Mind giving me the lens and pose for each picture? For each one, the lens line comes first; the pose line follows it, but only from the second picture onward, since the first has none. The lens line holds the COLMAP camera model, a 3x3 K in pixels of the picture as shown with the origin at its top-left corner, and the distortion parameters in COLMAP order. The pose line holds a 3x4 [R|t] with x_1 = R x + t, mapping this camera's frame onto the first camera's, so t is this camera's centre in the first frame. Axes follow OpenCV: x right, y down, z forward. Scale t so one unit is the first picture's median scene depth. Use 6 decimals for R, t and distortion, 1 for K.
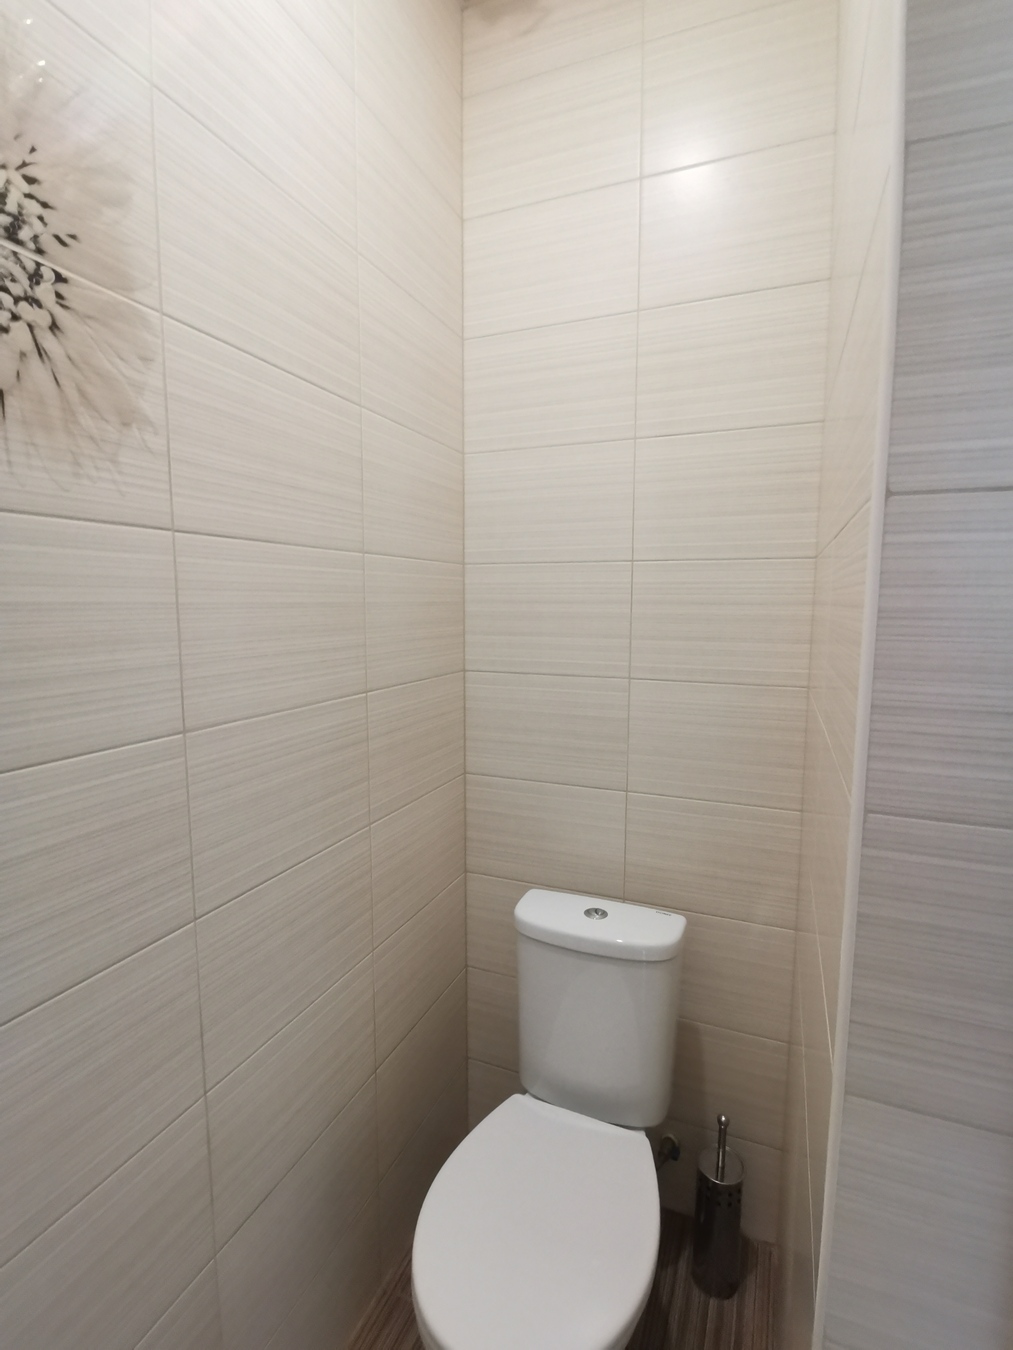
lens RADIAL K [[651.8, 0, 509.3], [0, 651.8, 678.2], [0, 0, 1]] dist [-0.001887, -0.007898]
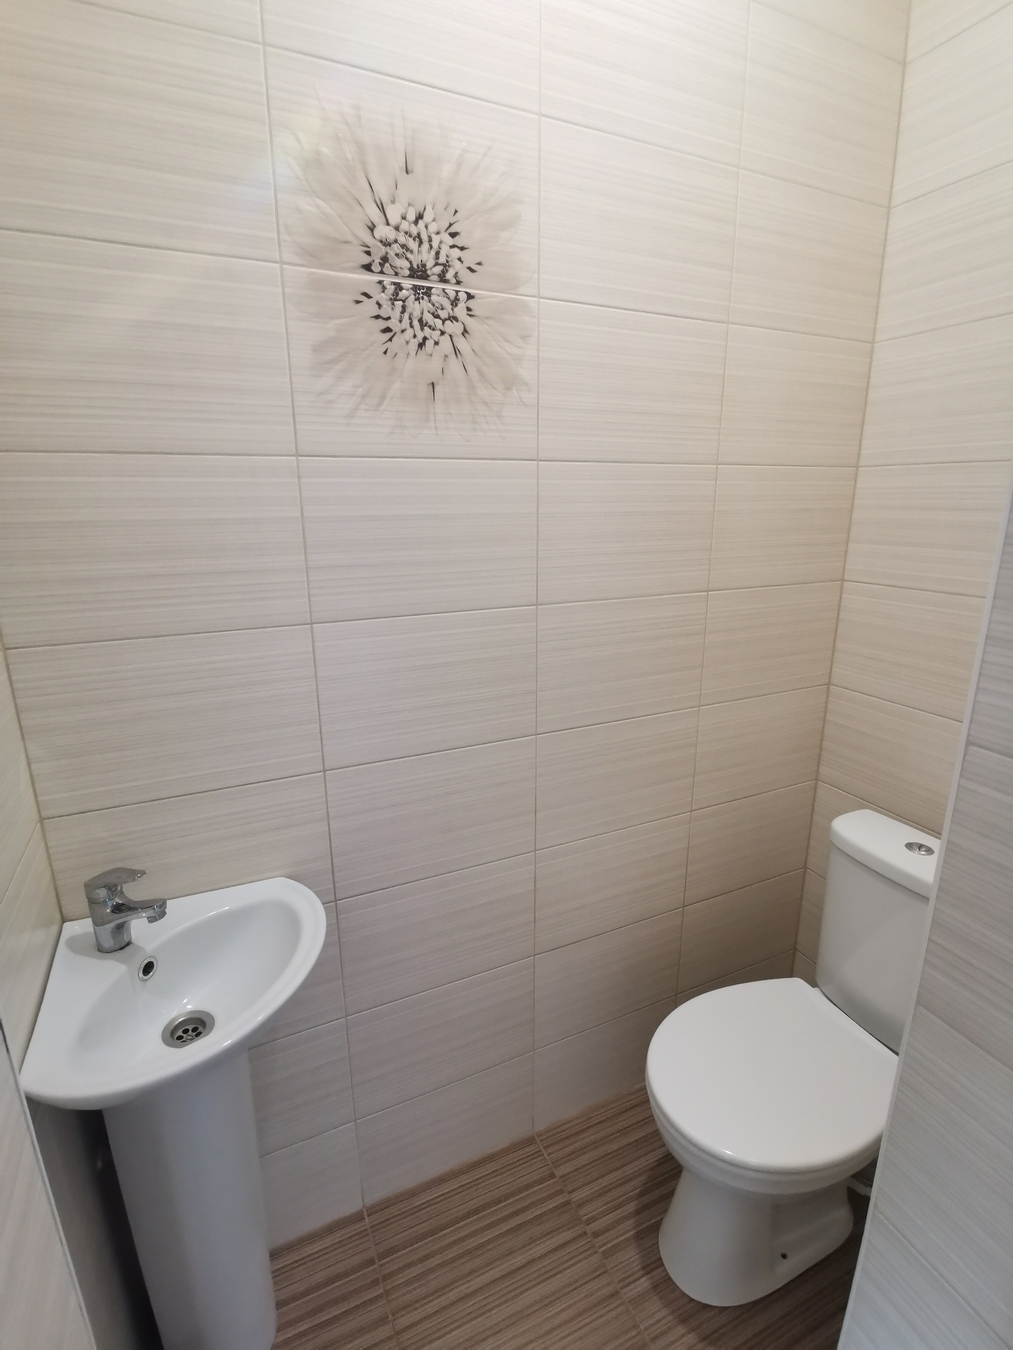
lens RADIAL K [[651.8, 0, 508.3], [0, 651.8, 676.9], [0, 0, 1]] dist [-0.001887, -0.007898]
pose [[0.739357, 0.170979, -0.651243, 0.466428], [-0.071293, 0.981663, 0.176789, -0.012969], [0.669528, -0.084281, 0.737989, -0.132348]]
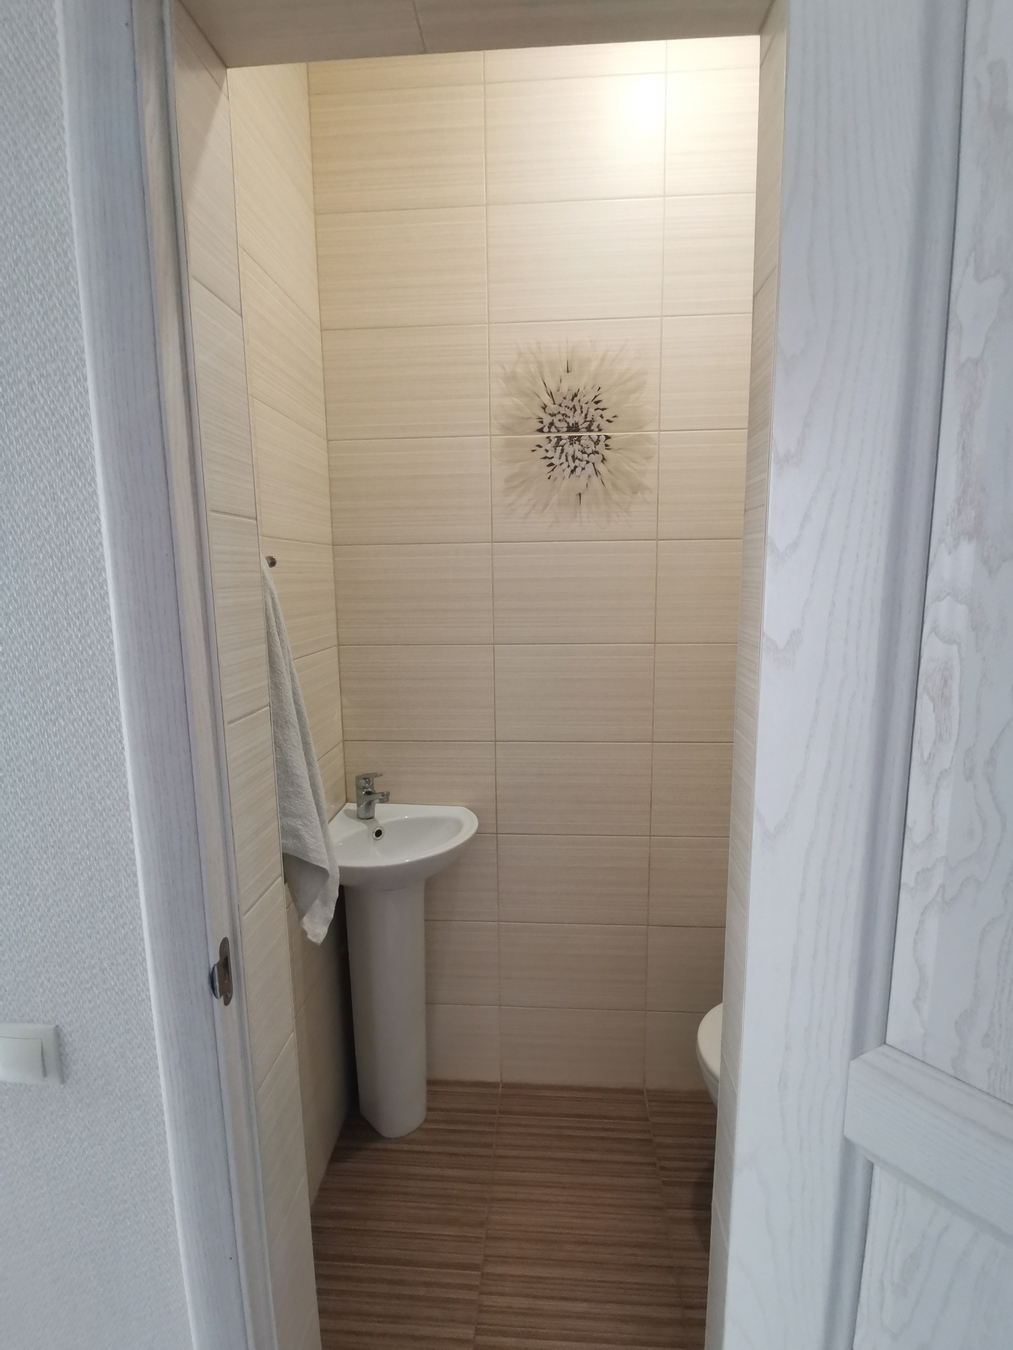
lens RADIAL K [[651.8, 0, 511.8], [0, 651.8, 674.3], [0, 0, 1]] dist [-0.001887, -0.007898]
pose [[0.323401, 0.136577, -0.936354, 1.339426], [-0.098493, 0.989013, 0.110240, 0.002020], [0.941122, 0.056573, 0.333300, -0.055212]]
